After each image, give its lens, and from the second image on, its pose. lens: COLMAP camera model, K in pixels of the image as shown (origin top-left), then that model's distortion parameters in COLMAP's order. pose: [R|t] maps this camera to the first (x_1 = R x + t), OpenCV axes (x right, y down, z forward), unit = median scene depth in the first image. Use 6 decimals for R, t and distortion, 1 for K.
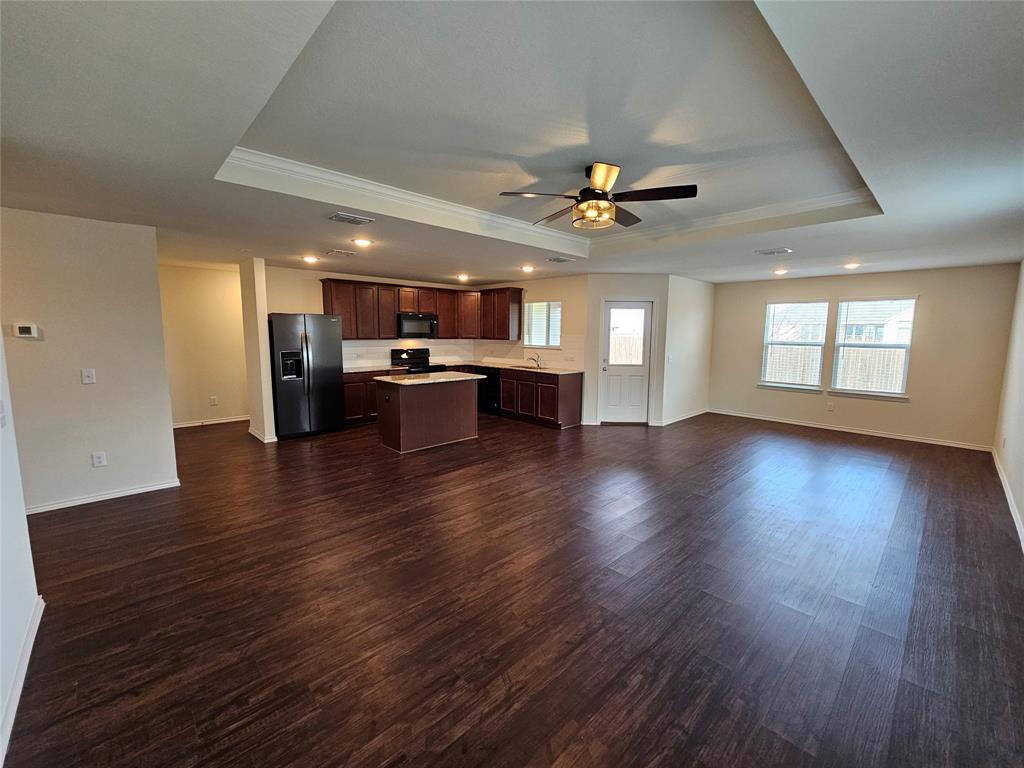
lens RADIAL K [[418.4, 0, 517.8], [0, 418.4, 379.3], [0, 0, 1]] dist [-0.000292, 0.000073]
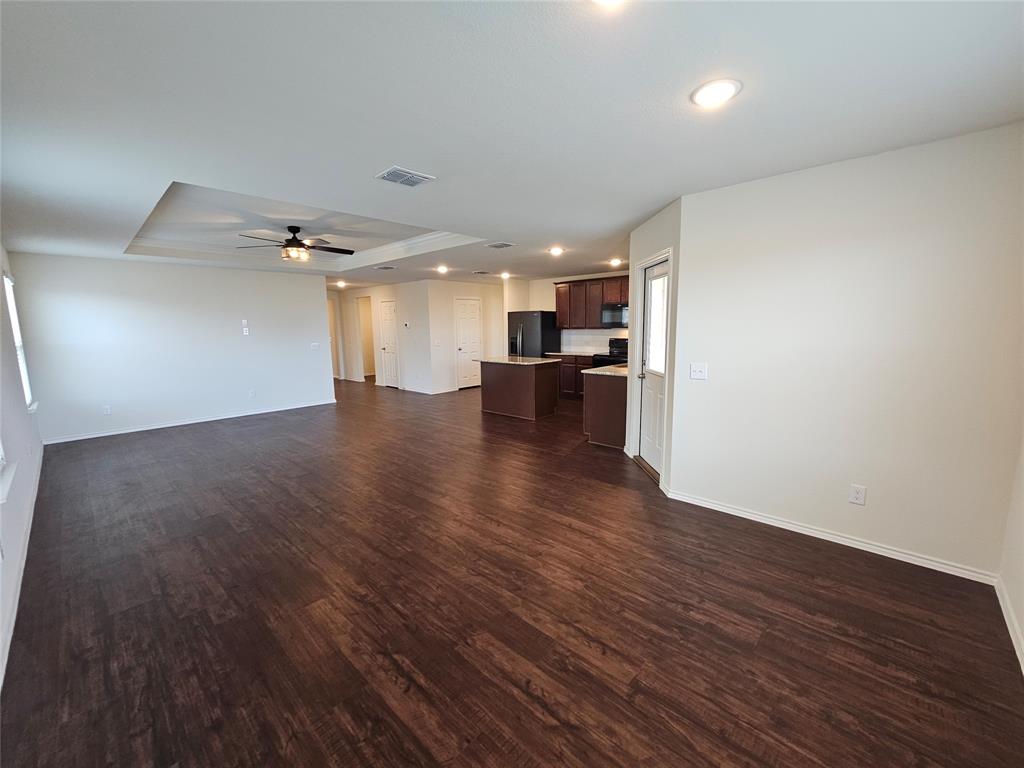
lens RADIAL K [[418.4, 0, 528.3], [0, 418.4, 361.1], [0, 0, 1]] dist [-0.000292, 0.000073]
pose [[0.085255, 0.074776, -0.993549, 0.816524], [-0.099377, 0.992846, 0.066195, -0.069569], [0.991391, 0.093093, 0.092076, 0.761493]]
